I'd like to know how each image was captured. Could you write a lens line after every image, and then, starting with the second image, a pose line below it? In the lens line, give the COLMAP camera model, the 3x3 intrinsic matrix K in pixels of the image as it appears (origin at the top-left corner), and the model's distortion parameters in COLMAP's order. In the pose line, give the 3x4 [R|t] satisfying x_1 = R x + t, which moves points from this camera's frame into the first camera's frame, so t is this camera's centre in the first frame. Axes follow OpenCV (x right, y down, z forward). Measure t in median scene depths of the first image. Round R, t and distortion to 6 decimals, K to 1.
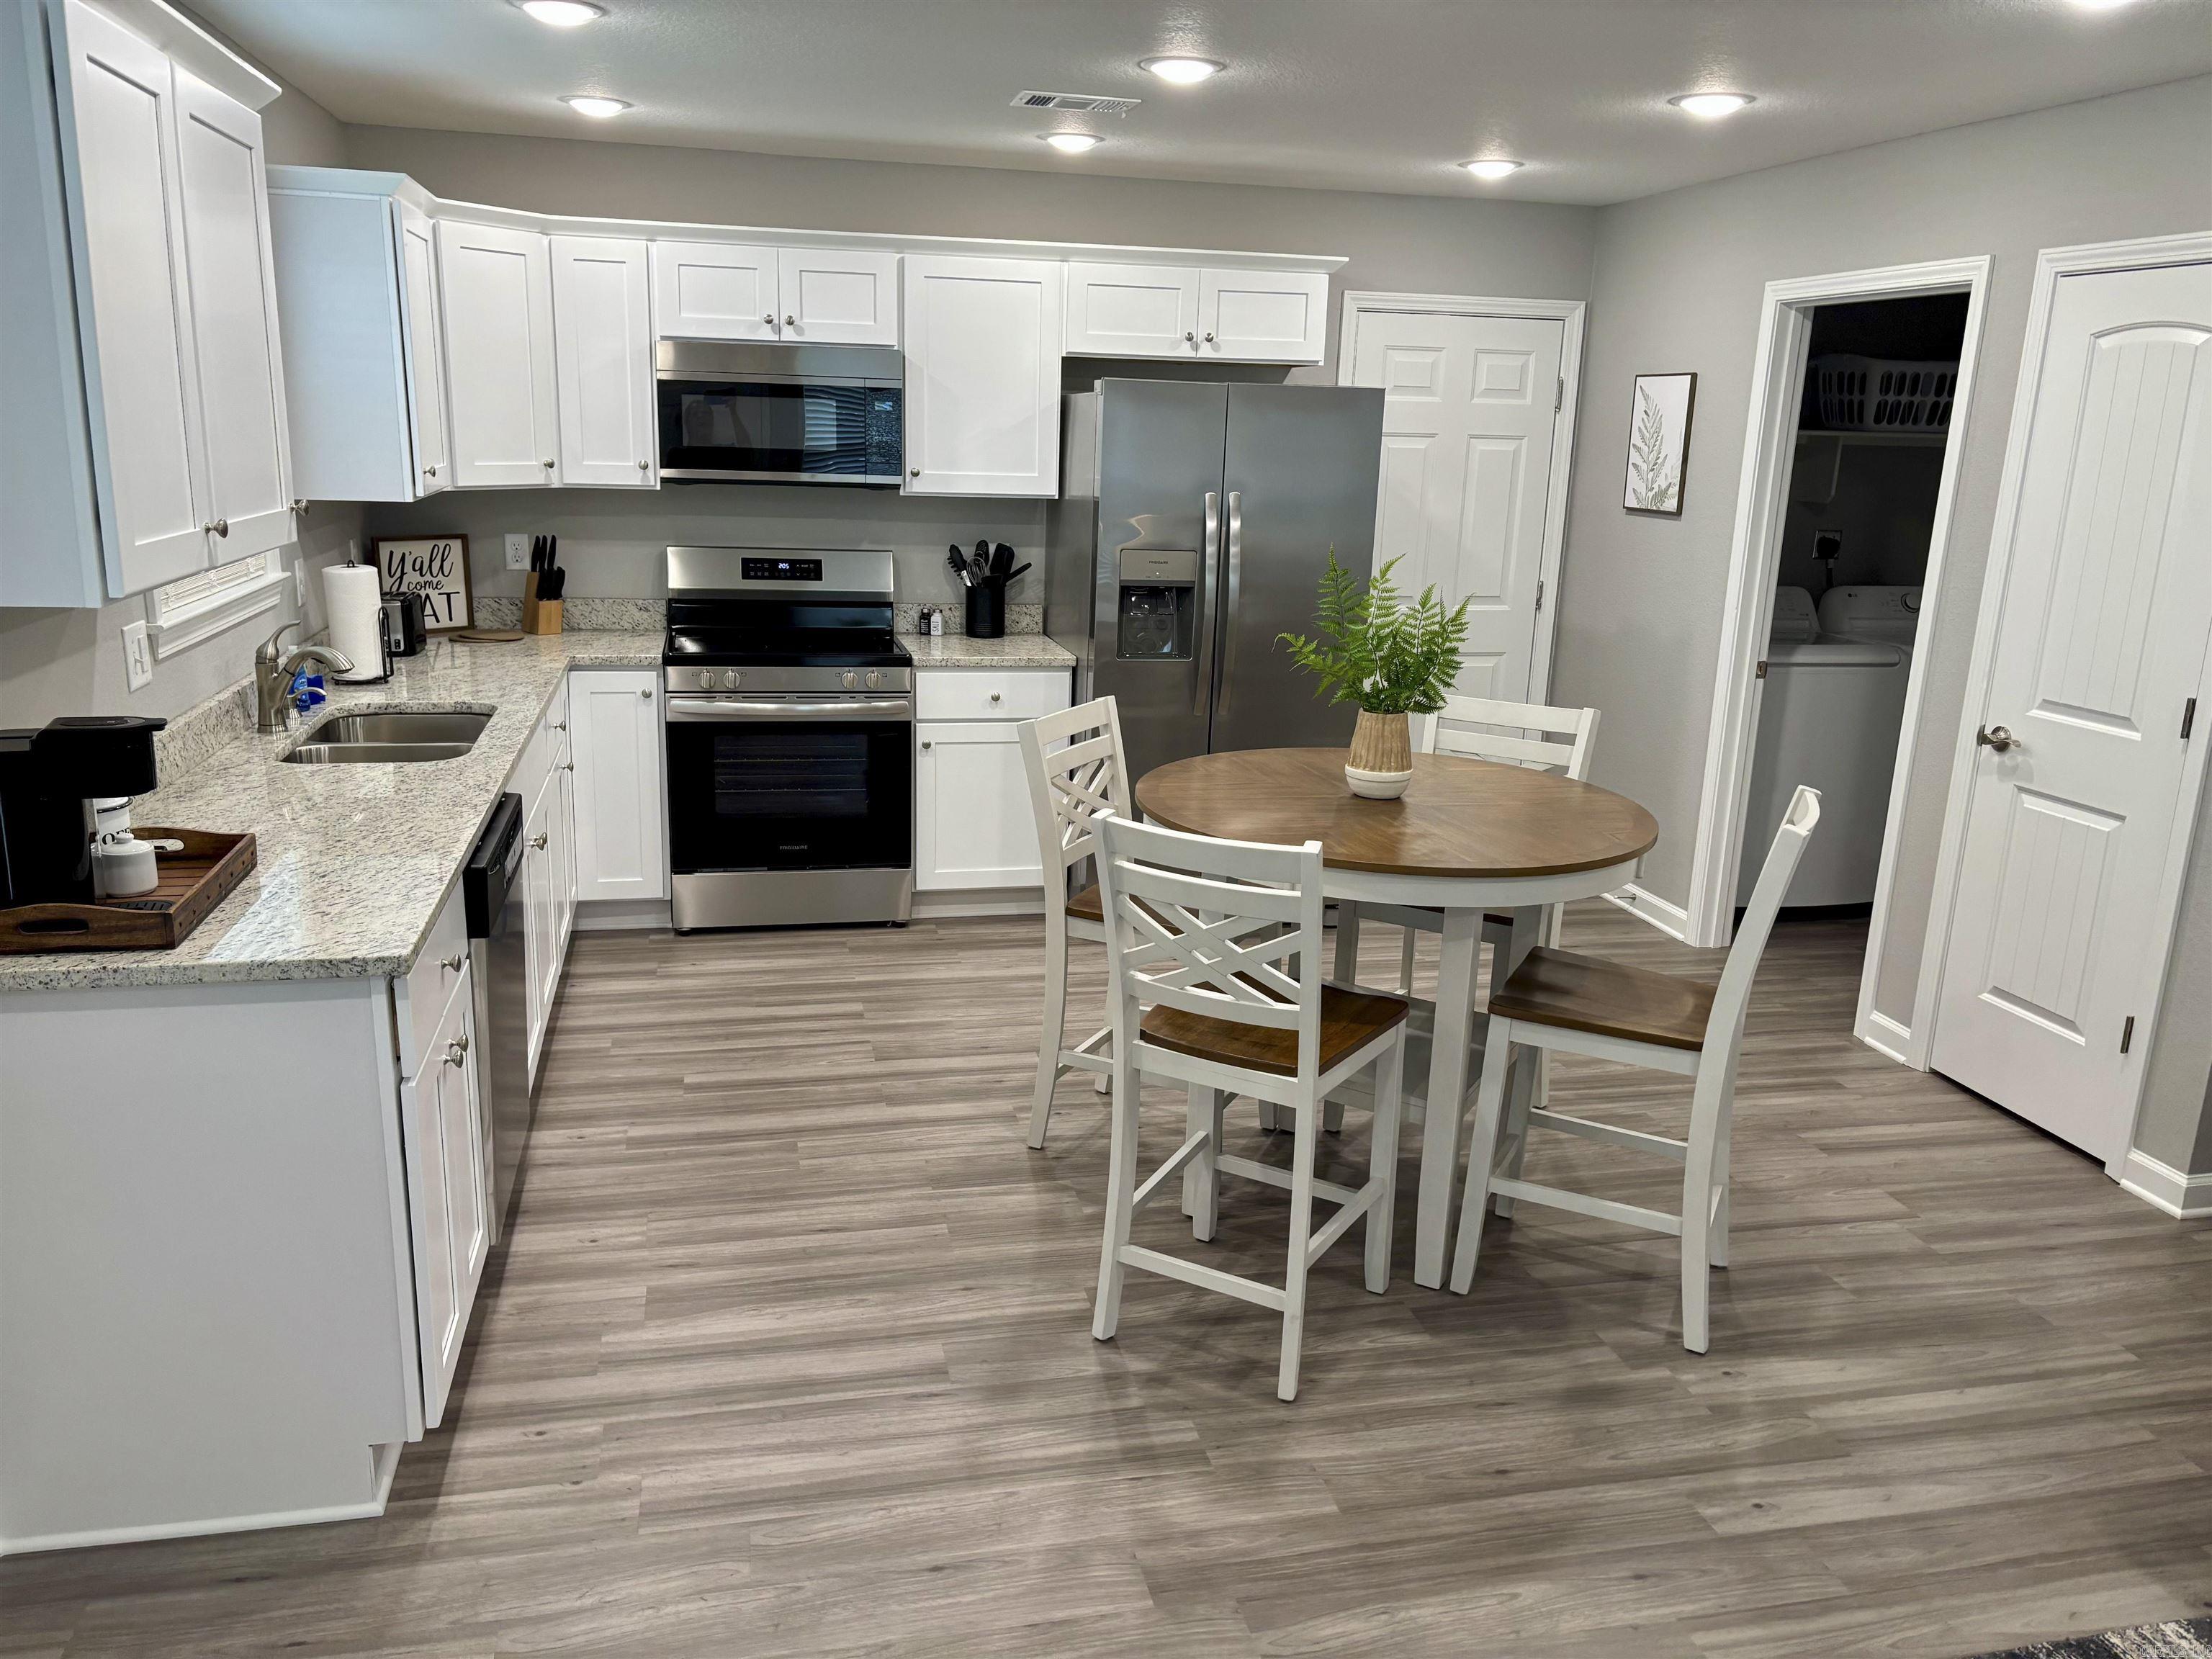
lens RADIAL K [[1688.1, 0, 1112.5], [0, 1688.1, 857.4], [0, 0, 1]] dist [0.099839, -0.098958]
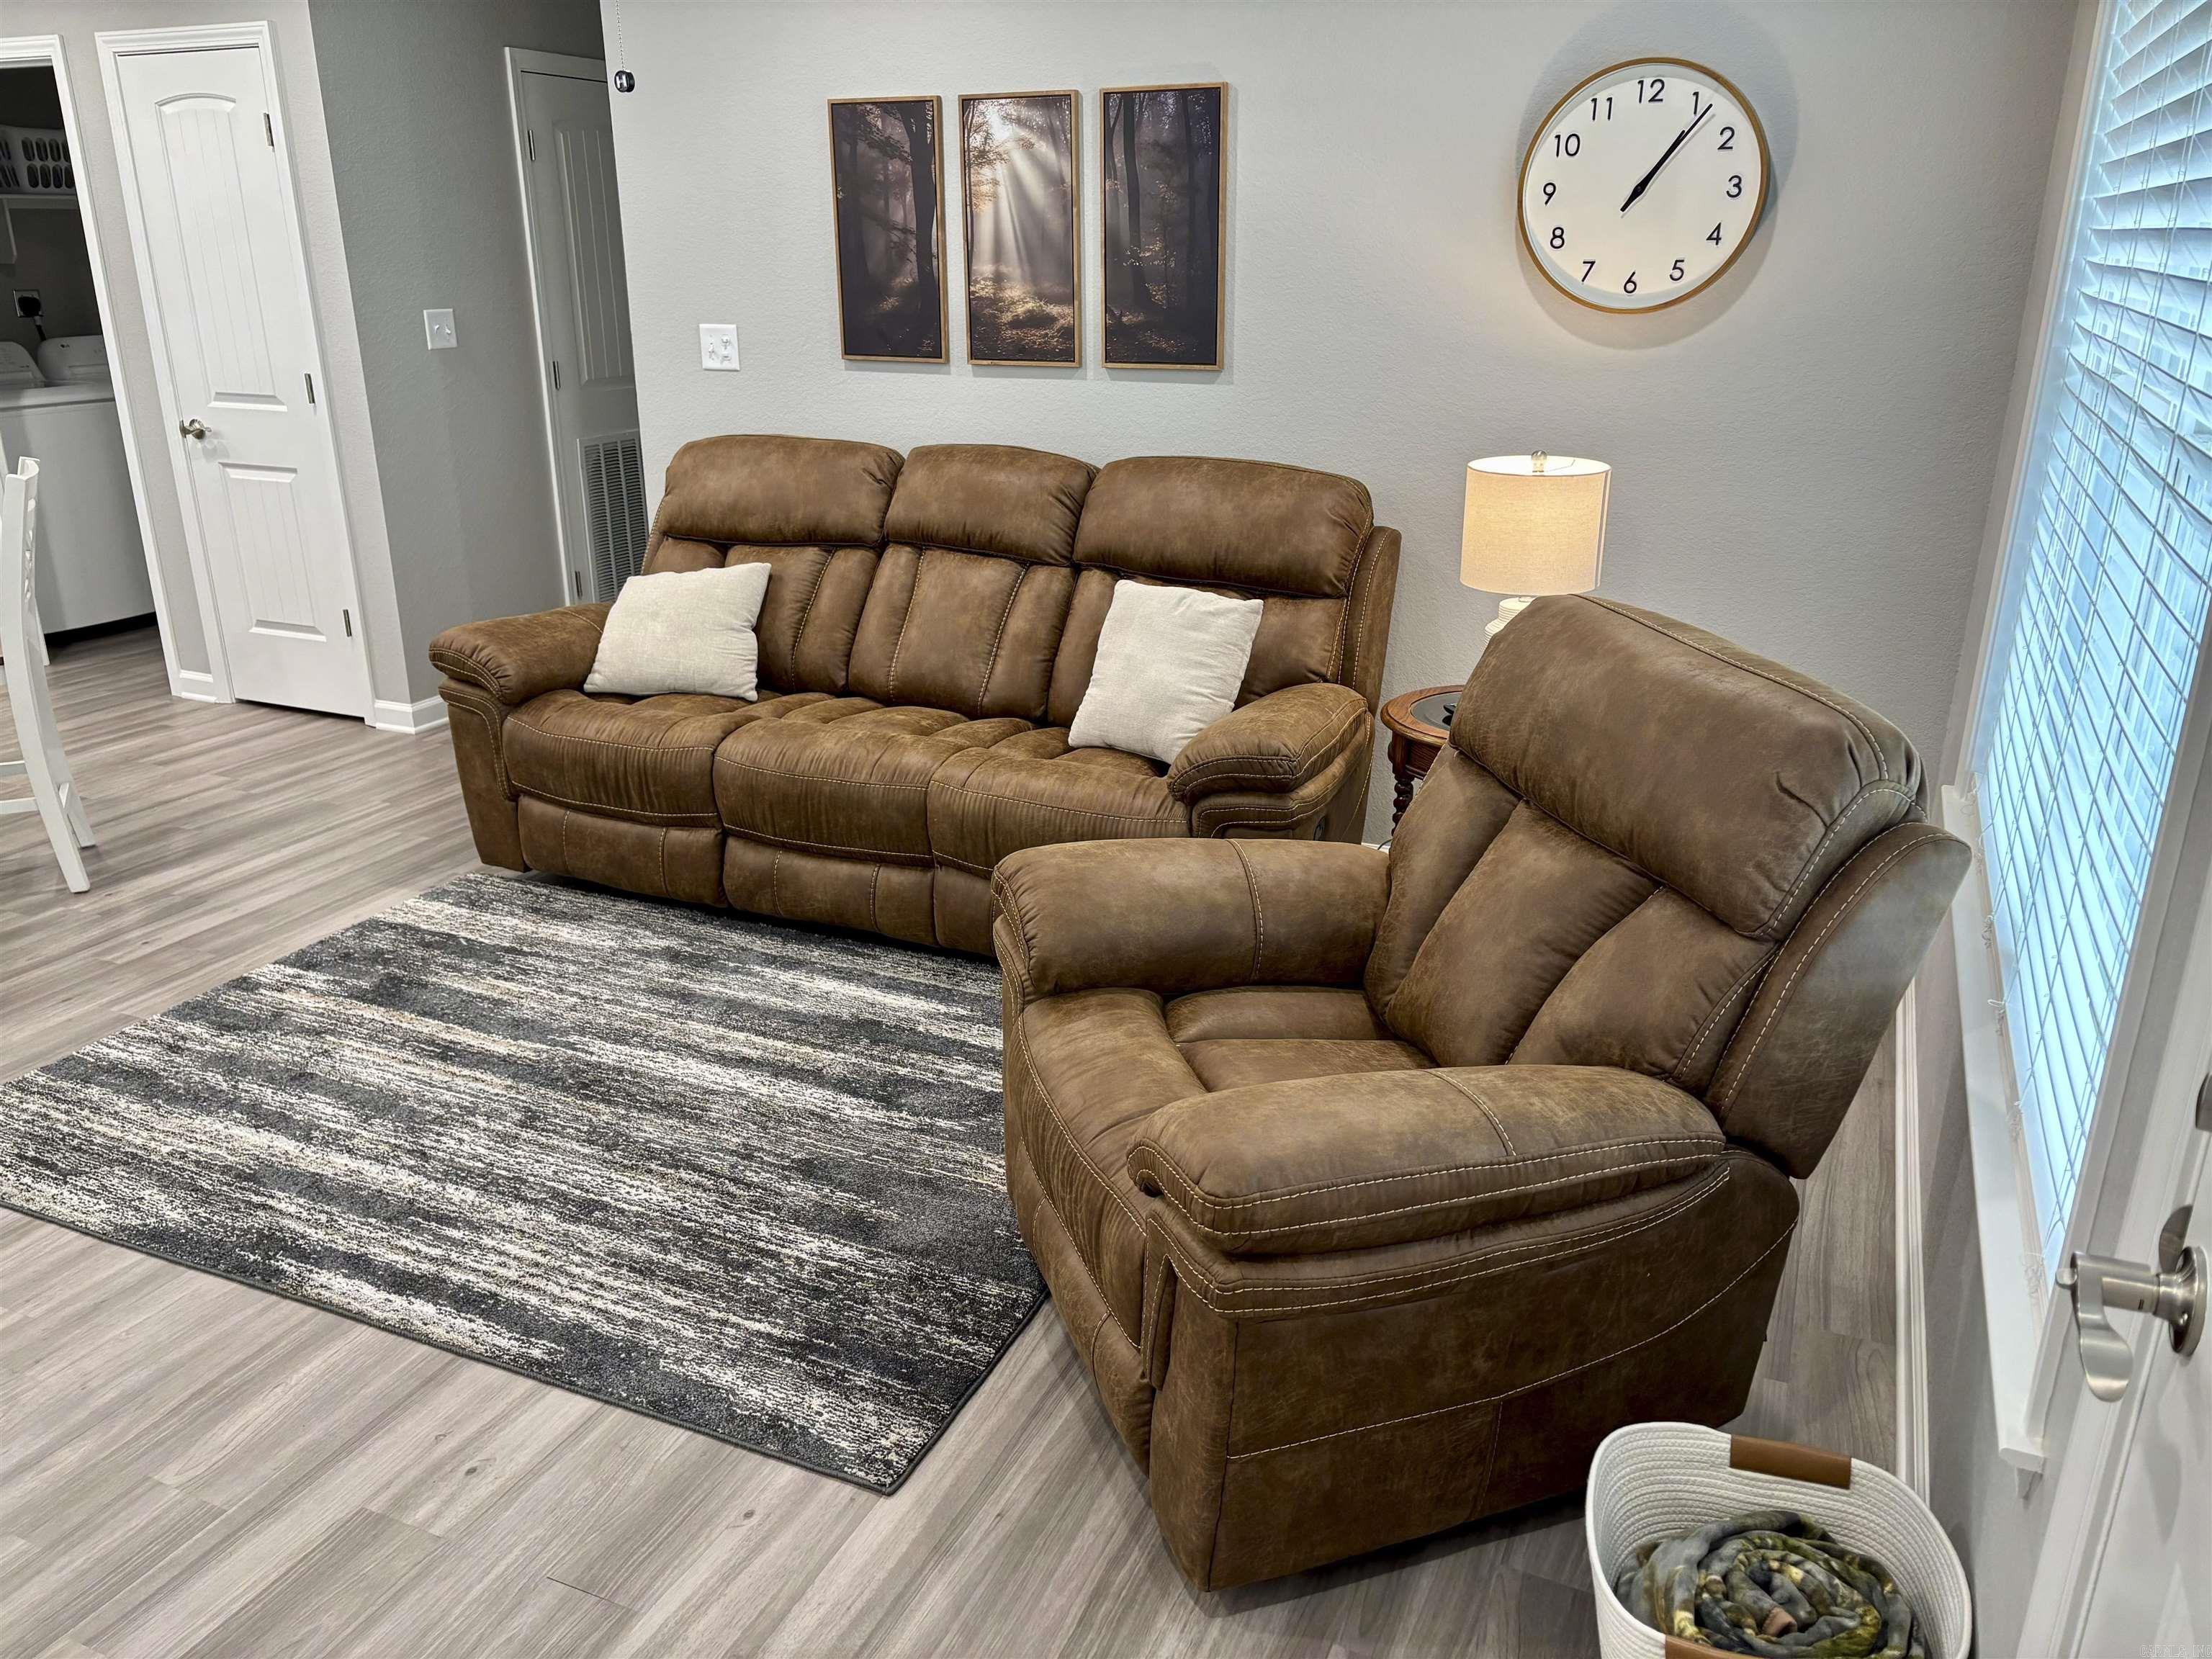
lens RADIAL K [[1657.1, 0, 1110.7], [0, 1657.1, 838.8], [0, 0, 1]] dist [0.071813, -0.090017]
pose [[0.603478, -0.301018, 0.738378, -0.089787], [0.216972, 0.953056, 0.211206, 0.105428], [-0.767292, 0.032749, 0.640461, -0.314463]]
